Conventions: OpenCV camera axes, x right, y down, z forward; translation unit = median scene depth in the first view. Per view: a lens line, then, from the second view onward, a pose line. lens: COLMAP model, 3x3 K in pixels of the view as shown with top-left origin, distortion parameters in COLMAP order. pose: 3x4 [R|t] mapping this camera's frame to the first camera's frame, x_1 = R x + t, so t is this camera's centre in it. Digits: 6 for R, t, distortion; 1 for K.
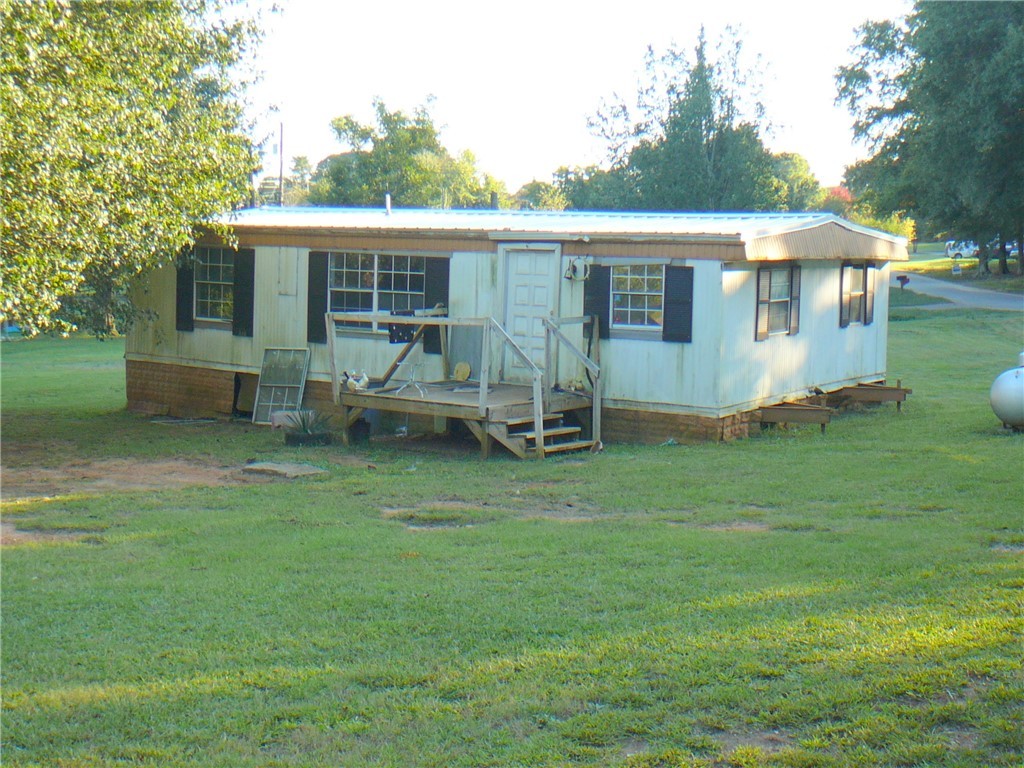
lens RADIAL K [[1414.3, 0, 512.0], [0, 1414.3, 384.0], [0, 0, 1]] dist [-0.227976, 0.752482]
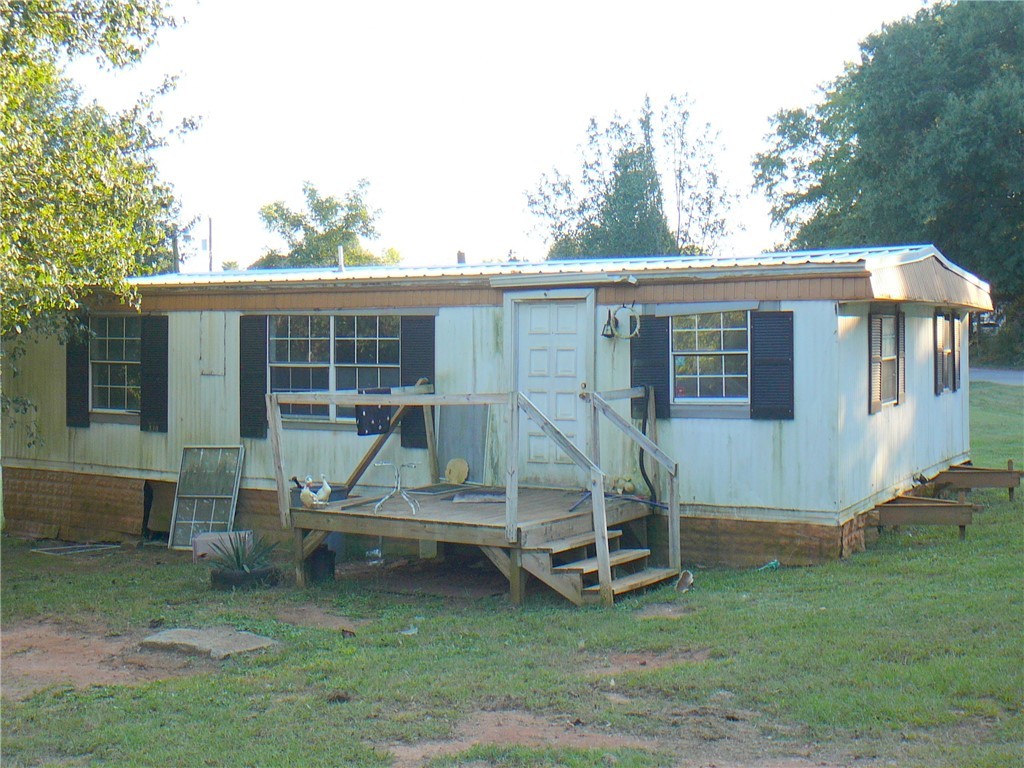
lens RADIAL K [[1293.8, 0, 511.4], [0, 1293.8, 360.5], [0, 0, 1]] dist [-0.137344, 0.054137]
pose [[0.997493, -0.028771, 0.064657, -0.048581], [0.034174, 0.995873, -0.084082, -0.008788], [-0.061971, 0.086081, 0.994359, 0.335187]]
